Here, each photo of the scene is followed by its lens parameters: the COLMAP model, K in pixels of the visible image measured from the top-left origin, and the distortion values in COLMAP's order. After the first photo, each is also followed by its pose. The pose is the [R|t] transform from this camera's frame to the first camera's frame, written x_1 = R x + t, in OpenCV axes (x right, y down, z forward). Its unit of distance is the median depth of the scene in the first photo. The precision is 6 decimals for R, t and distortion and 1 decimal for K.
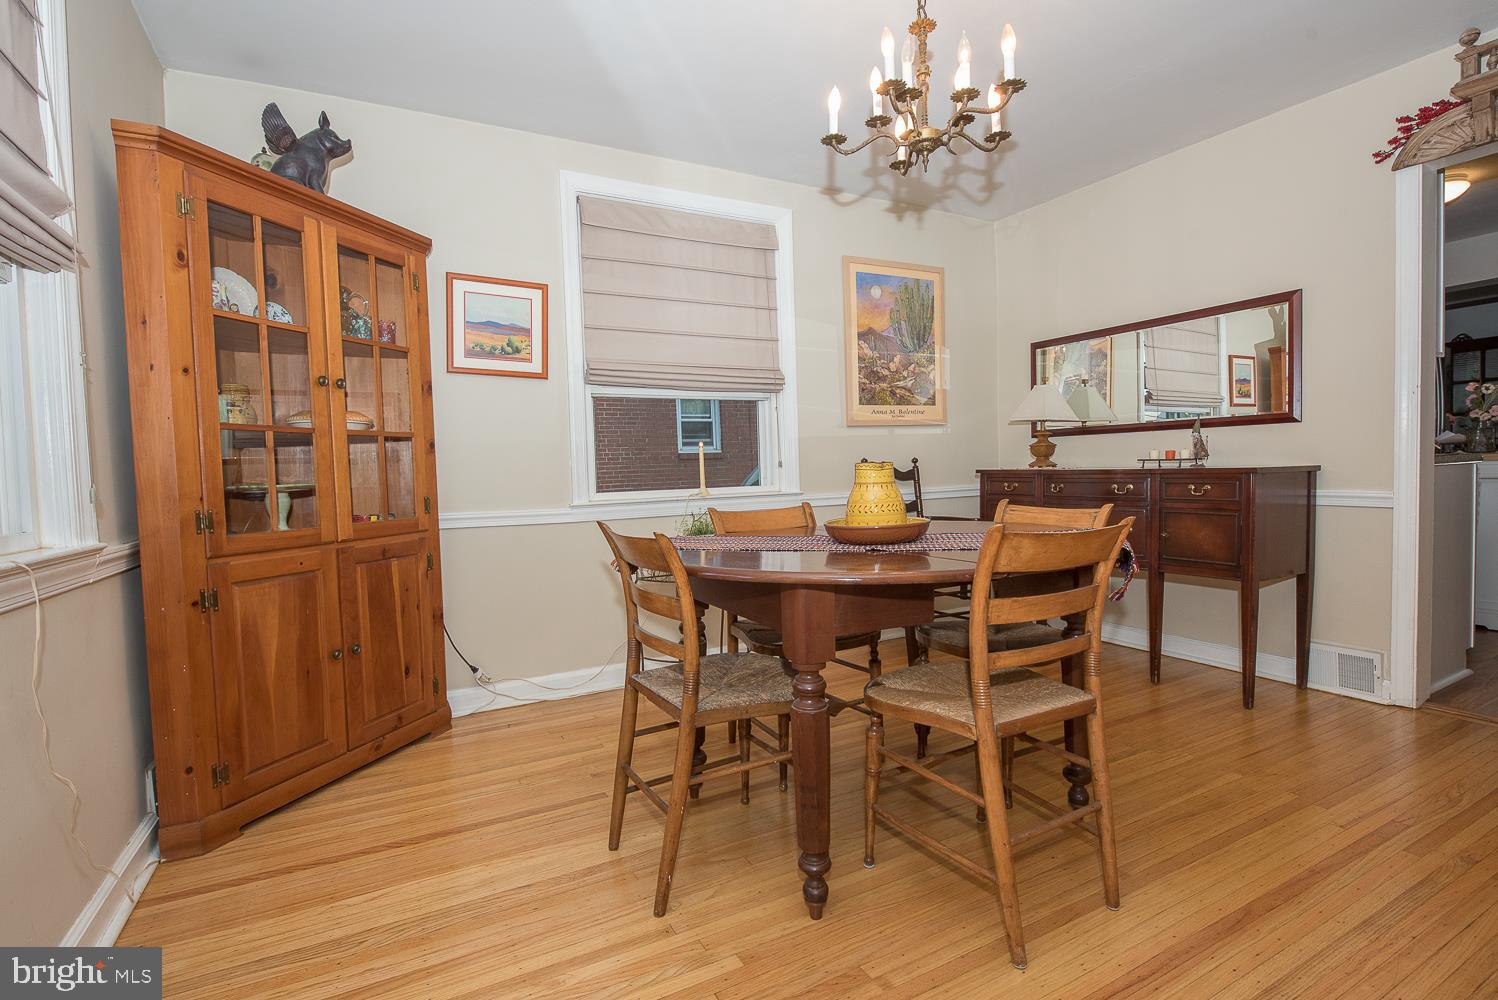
lens RADIAL K [[701.6, 0, 749.0], [0, 701.6, 500.0], [0, 0, 1]] dist [-0.016026, -0.000069]
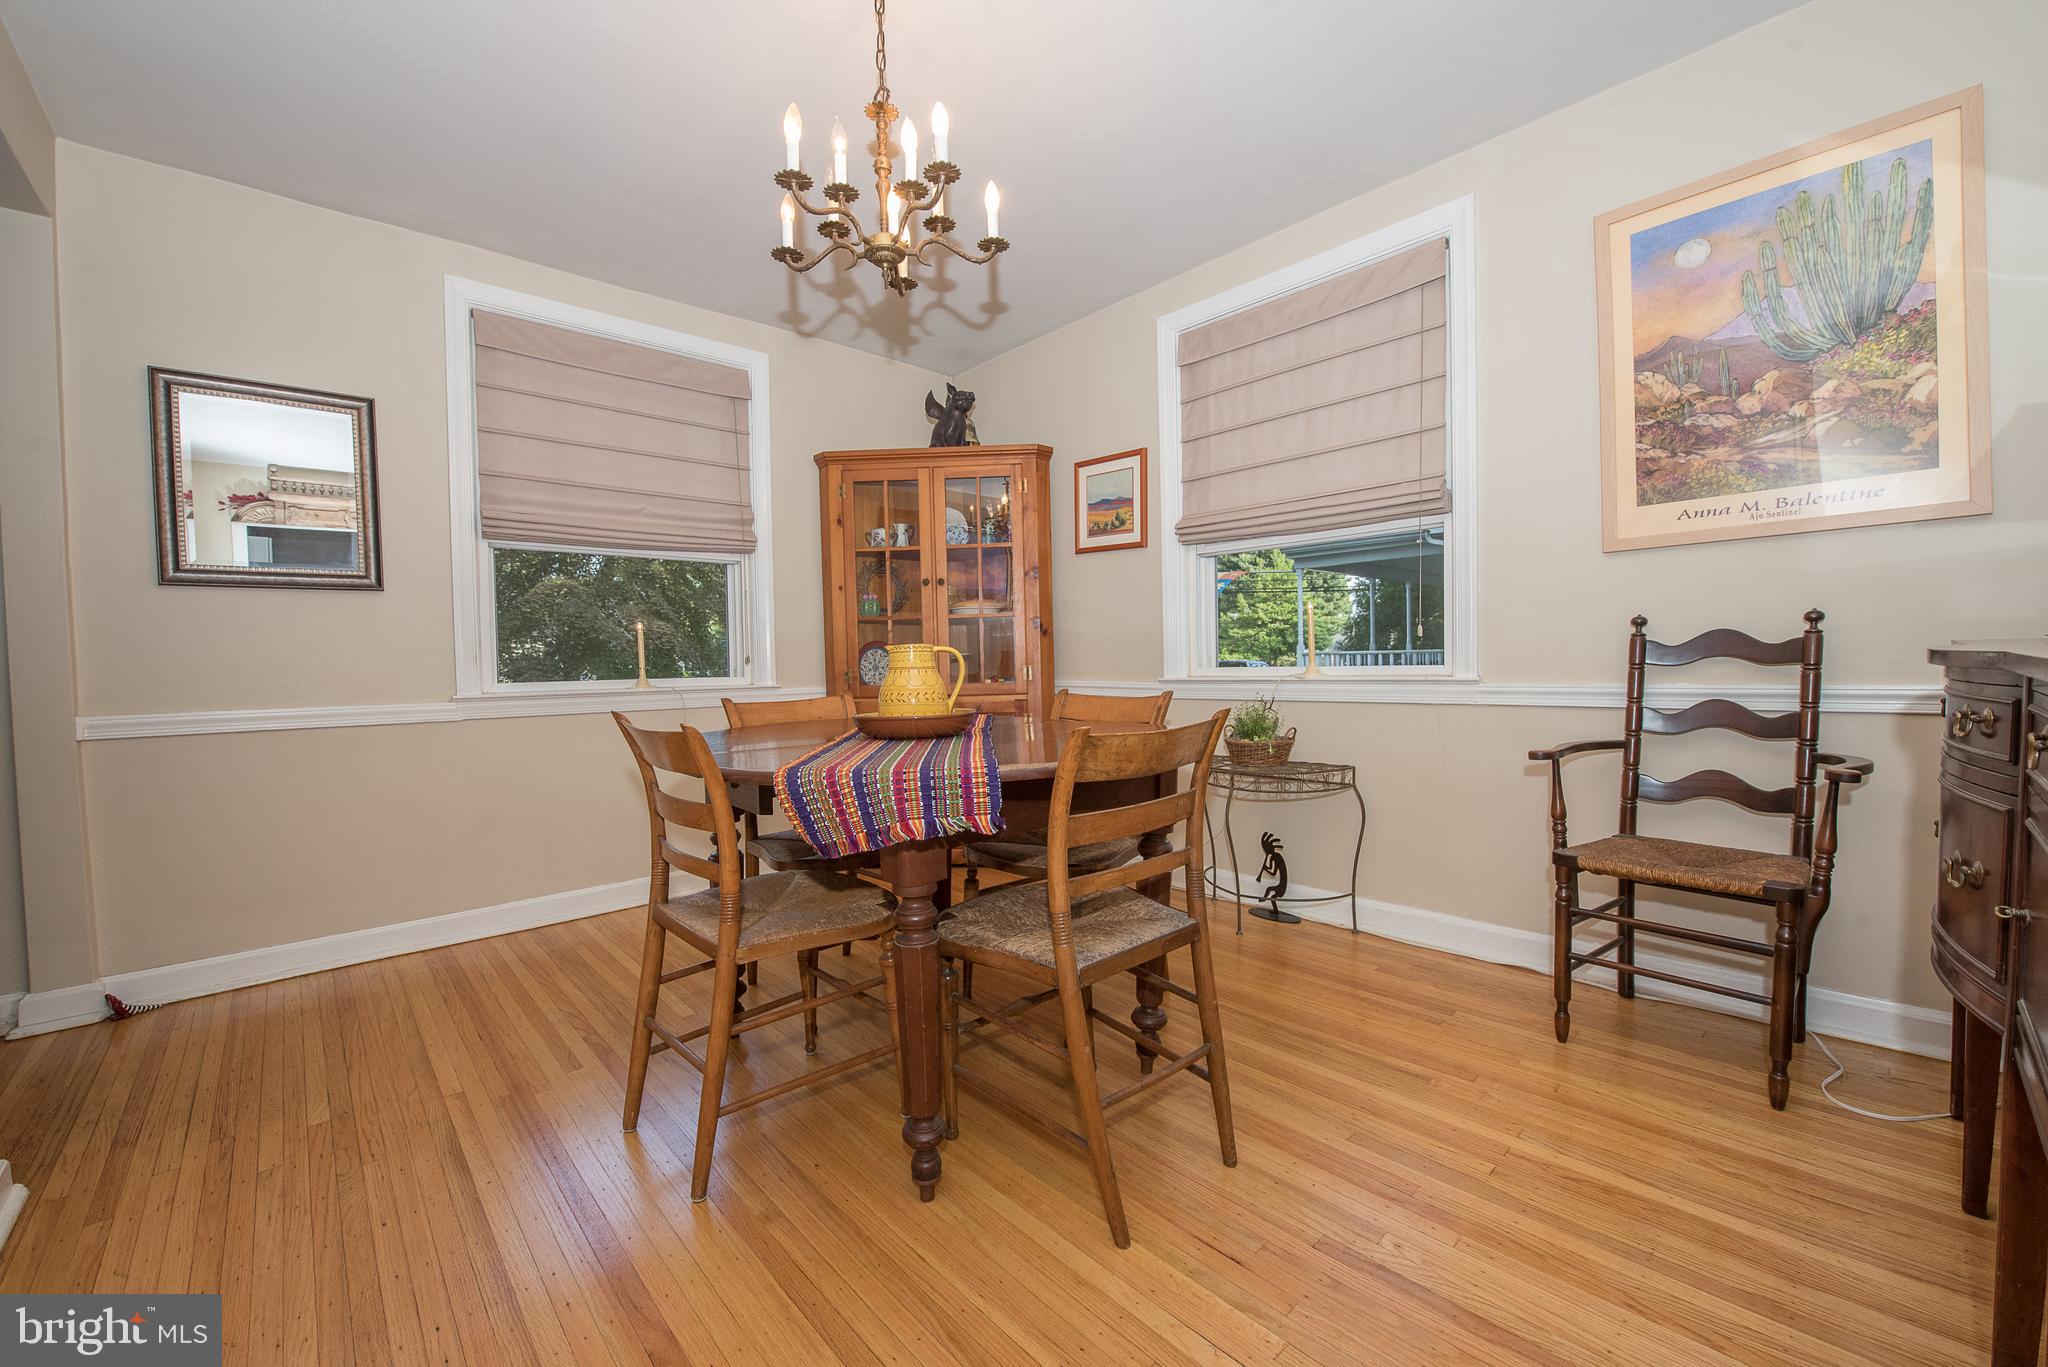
lens RADIAL K [[807.2, 0, 1024.0], [0, 807.2, 683.5], [0, 0, 1]] dist [-0.015501, -0.000180]
pose [[0.254948, 0.054967, -0.965391, 0.752105], [-0.023815, 0.998437, 0.050559, -0.038570], [0.966661, 0.010101, 0.255859, 0.565993]]
